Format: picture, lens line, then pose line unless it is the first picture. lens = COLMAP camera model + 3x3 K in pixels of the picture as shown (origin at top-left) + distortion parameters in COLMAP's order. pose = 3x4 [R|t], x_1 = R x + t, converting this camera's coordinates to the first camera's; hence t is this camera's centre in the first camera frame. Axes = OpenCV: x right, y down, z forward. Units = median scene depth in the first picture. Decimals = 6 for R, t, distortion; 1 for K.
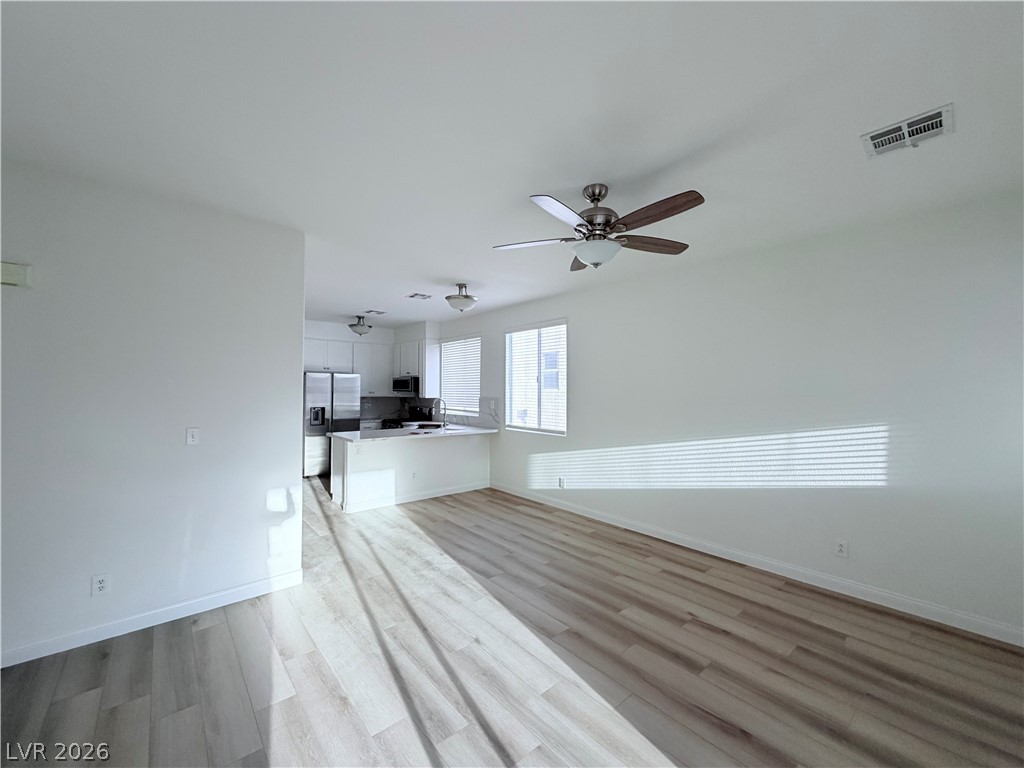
lens RADIAL K [[406.4, 0, 510.4], [0, 406.4, 381.4], [0, 0, 1]] dist [-0.001207, 0.000172]
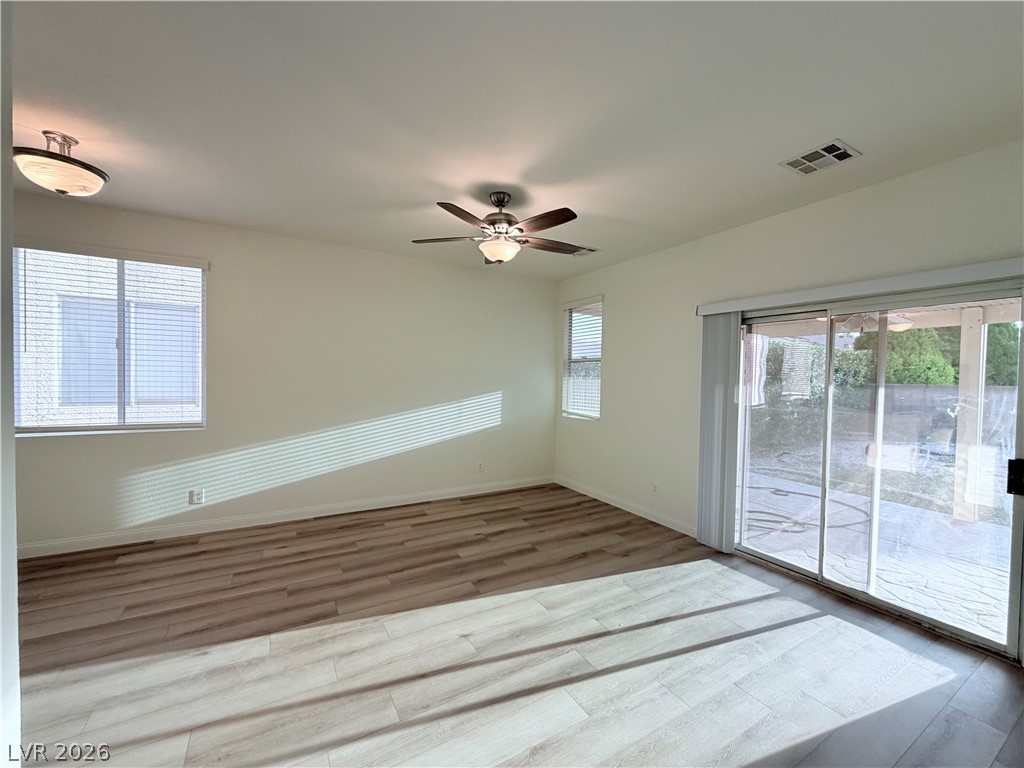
lens RADIAL K [[406.4, 0, 510.1], [0, 406.4, 385.9], [0, 0, 1]] dist [-0.001207, 0.000172]
pose [[0.183356, -0.027784, 0.982654, -0.703902], [-0.039355, 0.998592, 0.035578, 0.021653], [-0.982259, -0.045196, 0.182004, 0.553899]]
